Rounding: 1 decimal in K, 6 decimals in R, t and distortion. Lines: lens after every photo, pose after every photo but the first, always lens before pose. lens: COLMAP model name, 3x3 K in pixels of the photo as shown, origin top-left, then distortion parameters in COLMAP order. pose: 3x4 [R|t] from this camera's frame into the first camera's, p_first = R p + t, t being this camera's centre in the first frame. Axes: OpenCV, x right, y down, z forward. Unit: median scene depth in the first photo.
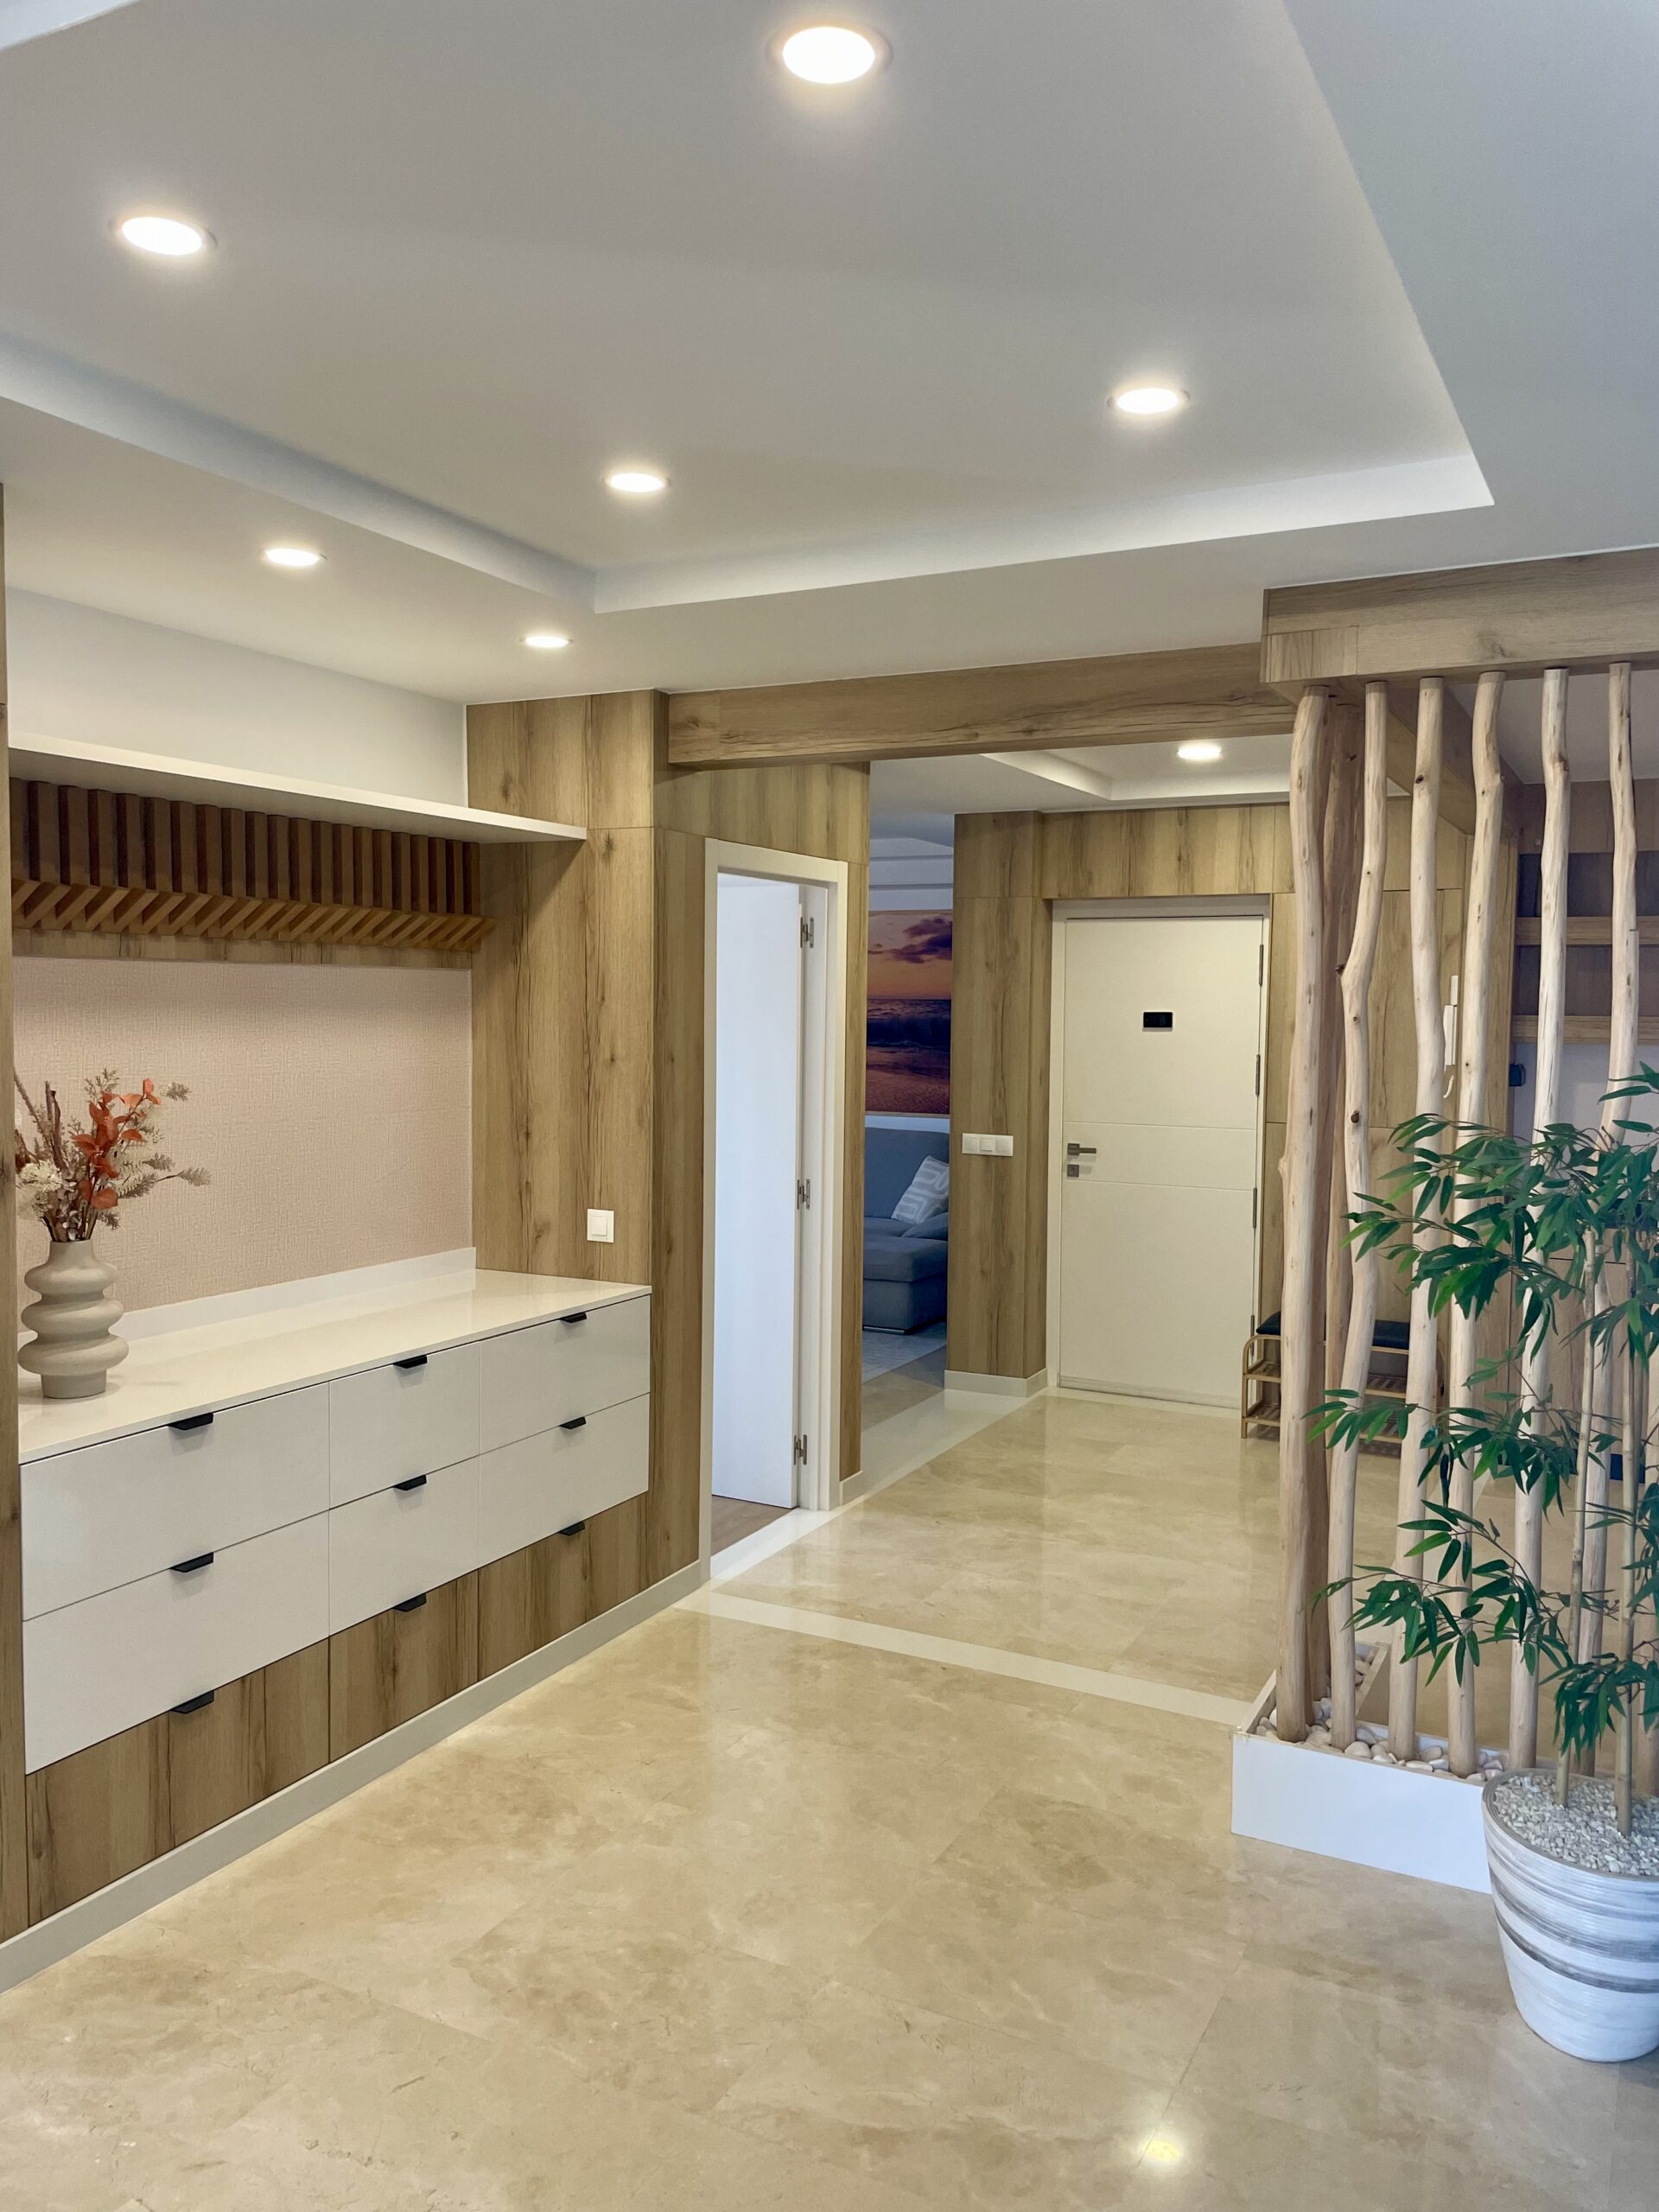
lens RADIAL K [[1675.9, 0, 831.7], [0, 1675.9, 1111.1], [0, 0, 1]] dist [0.067605, -0.079270]
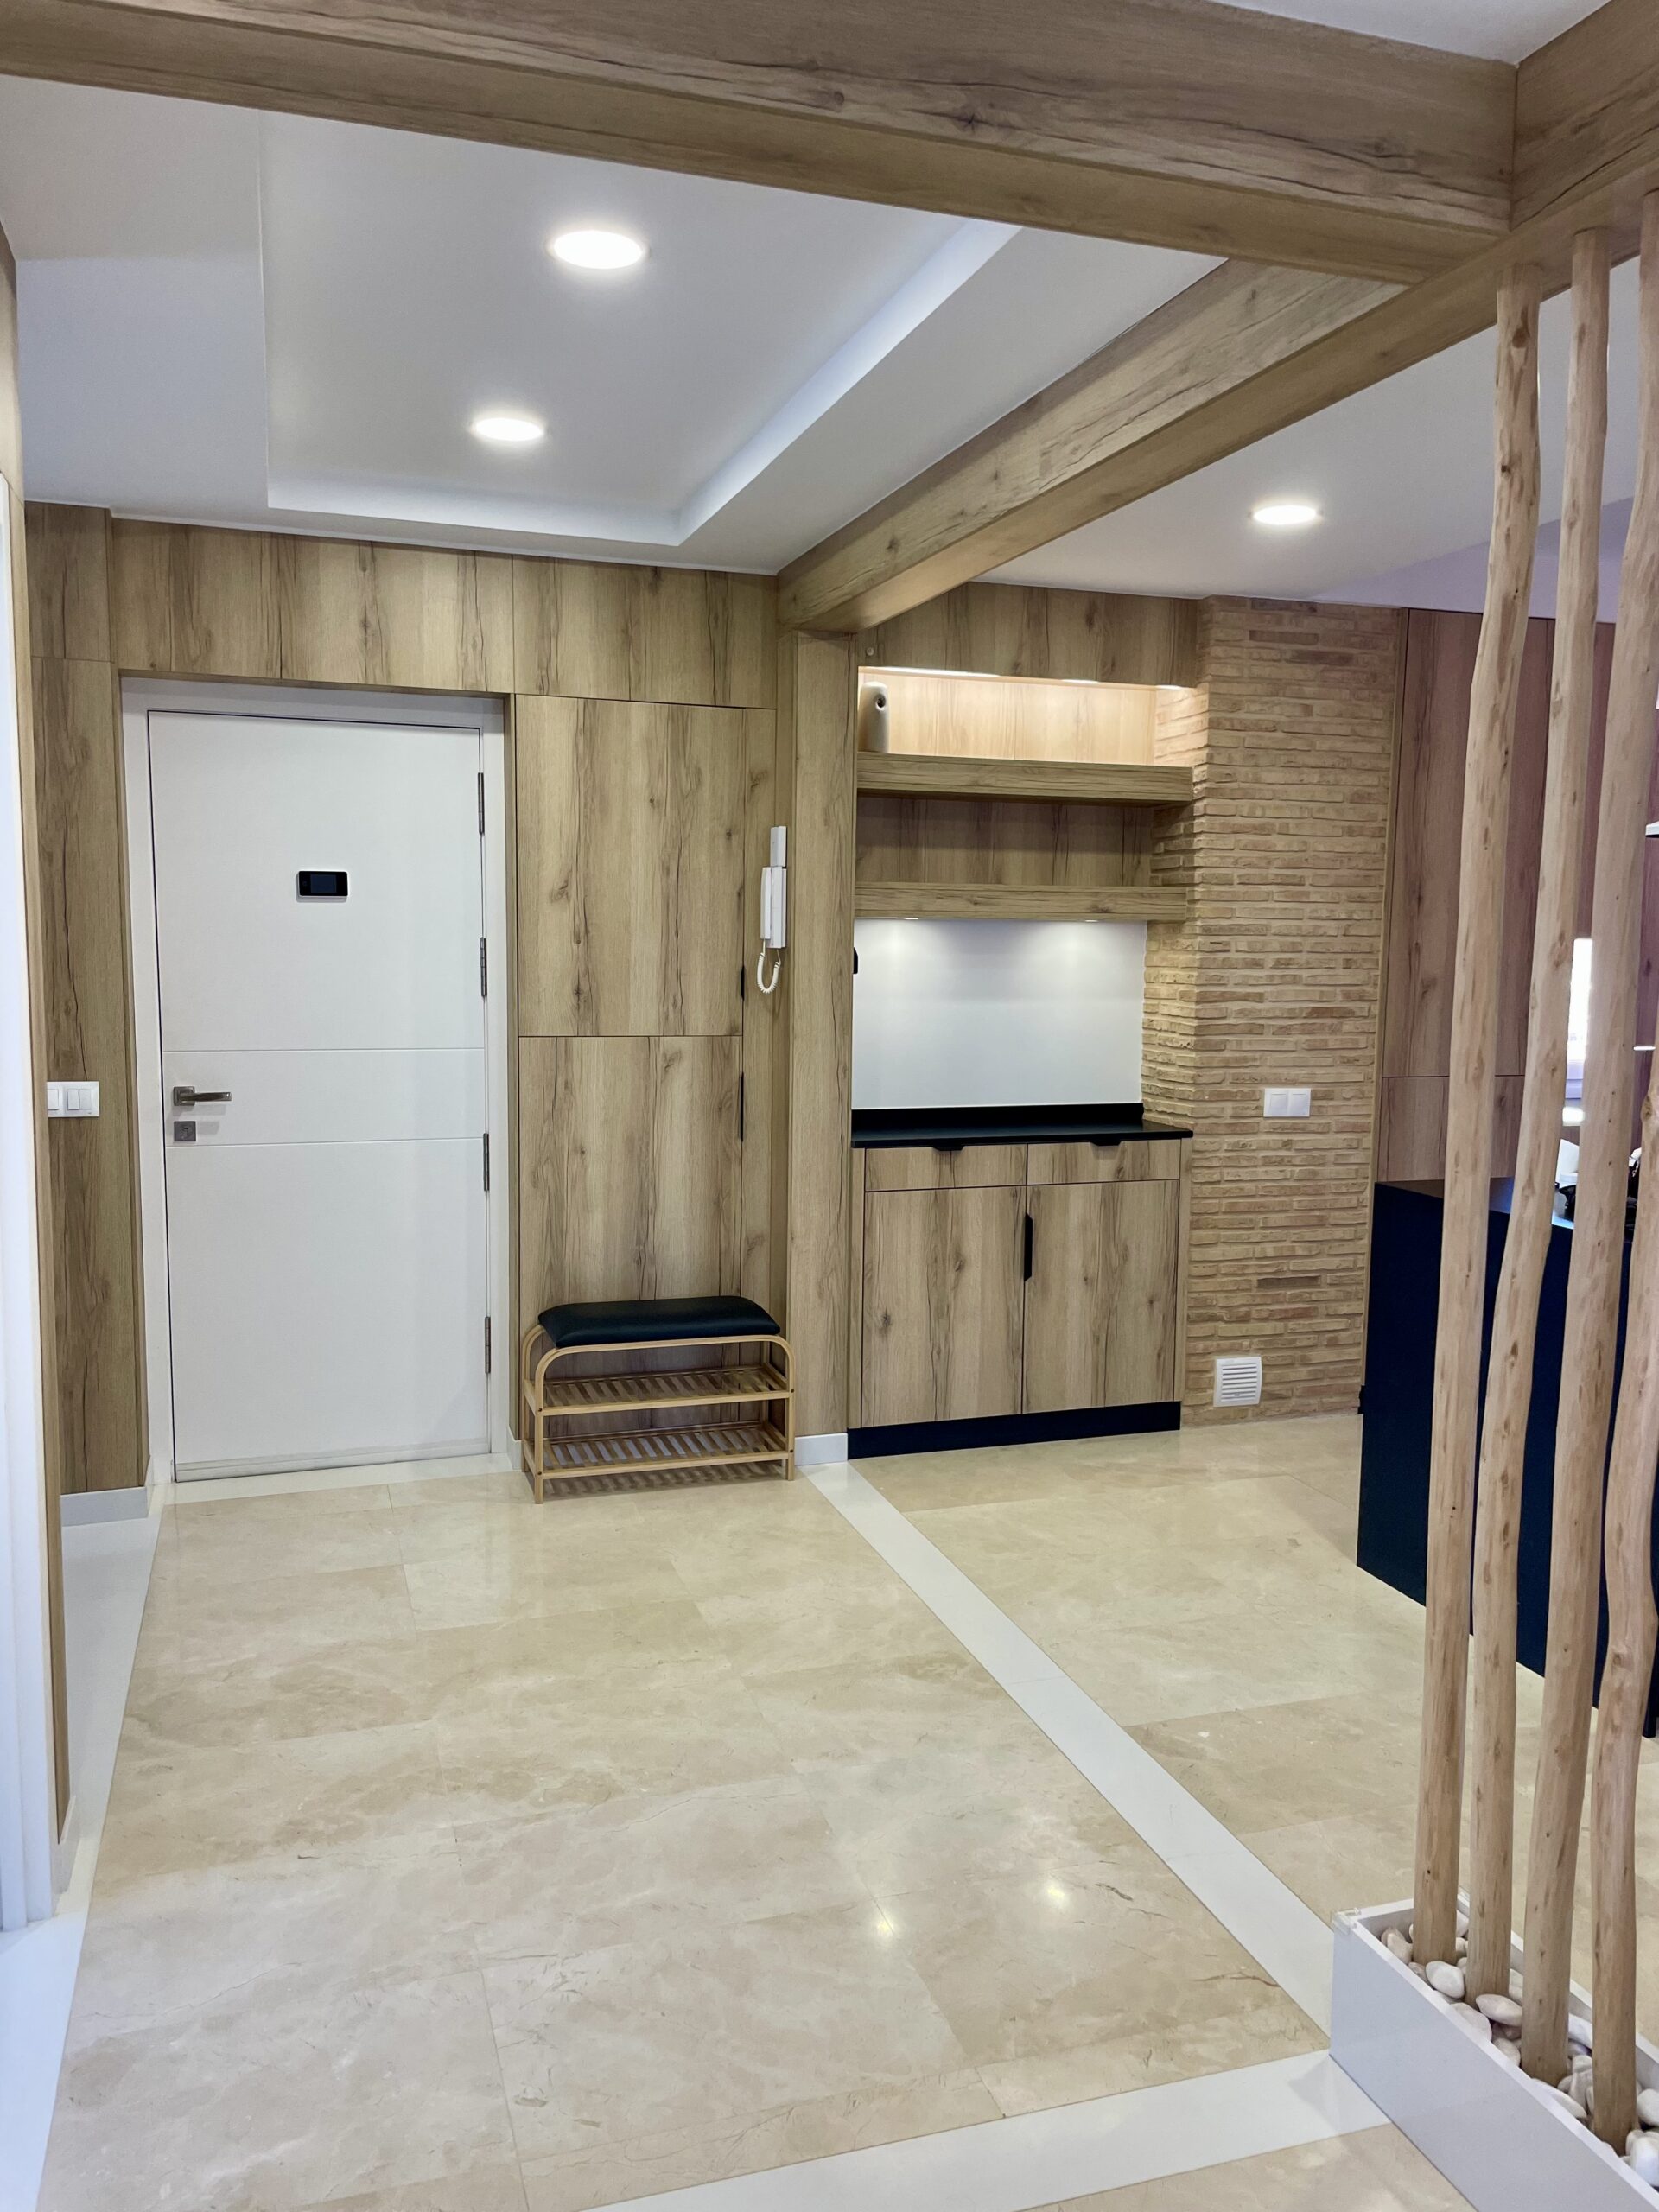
lens RADIAL K [[1675.9, 0, 841.7], [0, 1675.9, 1115.6], [0, 0, 1]] dist [0.067605, -0.079270]
pose [[0.700298, -0.081392, 0.709195, -0.191879], [0.040173, 0.996398, 0.074685, -0.010052], [-0.712719, -0.023811, 0.701046, 0.615297]]
